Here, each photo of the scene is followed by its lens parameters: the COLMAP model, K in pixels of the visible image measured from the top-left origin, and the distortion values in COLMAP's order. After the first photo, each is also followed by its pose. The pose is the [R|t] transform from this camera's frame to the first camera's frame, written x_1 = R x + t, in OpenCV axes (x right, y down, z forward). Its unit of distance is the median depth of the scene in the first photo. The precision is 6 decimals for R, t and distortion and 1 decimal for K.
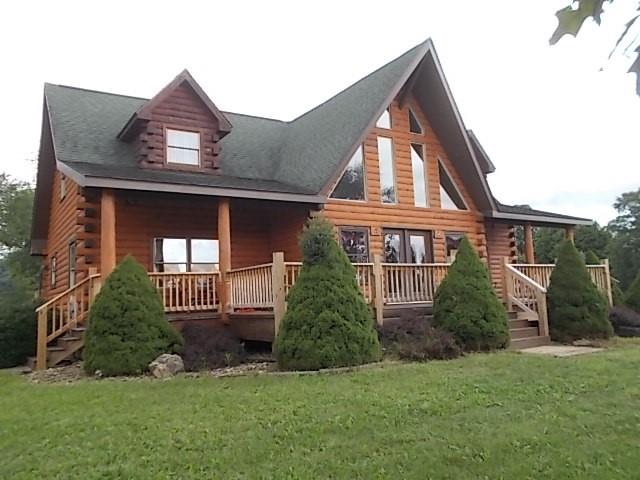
lens RADIAL K [[552.2, 0, 319.8], [0, 552.2, 241.5], [0, 0, 1]] dist [0.008795, -0.003234]
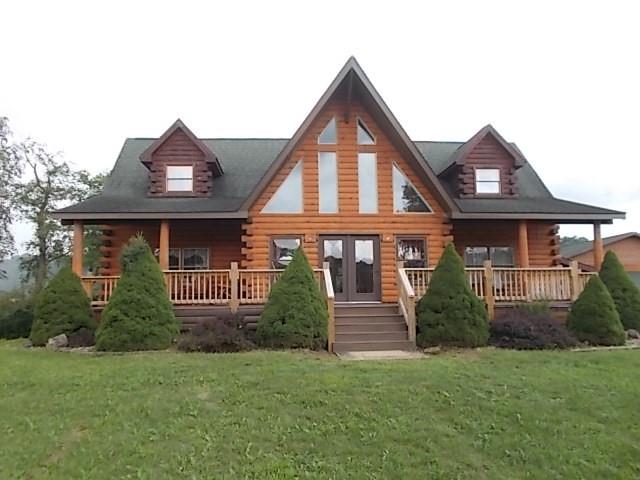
lens RADIAL K [[518.0, 0, 318.3], [0, 518.0, 238.4], [0, 0, 1]] dist [0.050151, -0.003704]
pose [[0.871274, -0.027493, -0.490026, 0.621508], [0.031212, 0.999513, -0.000583, -0.017072], [0.489804, -0.014787, 0.871707, 0.082656]]
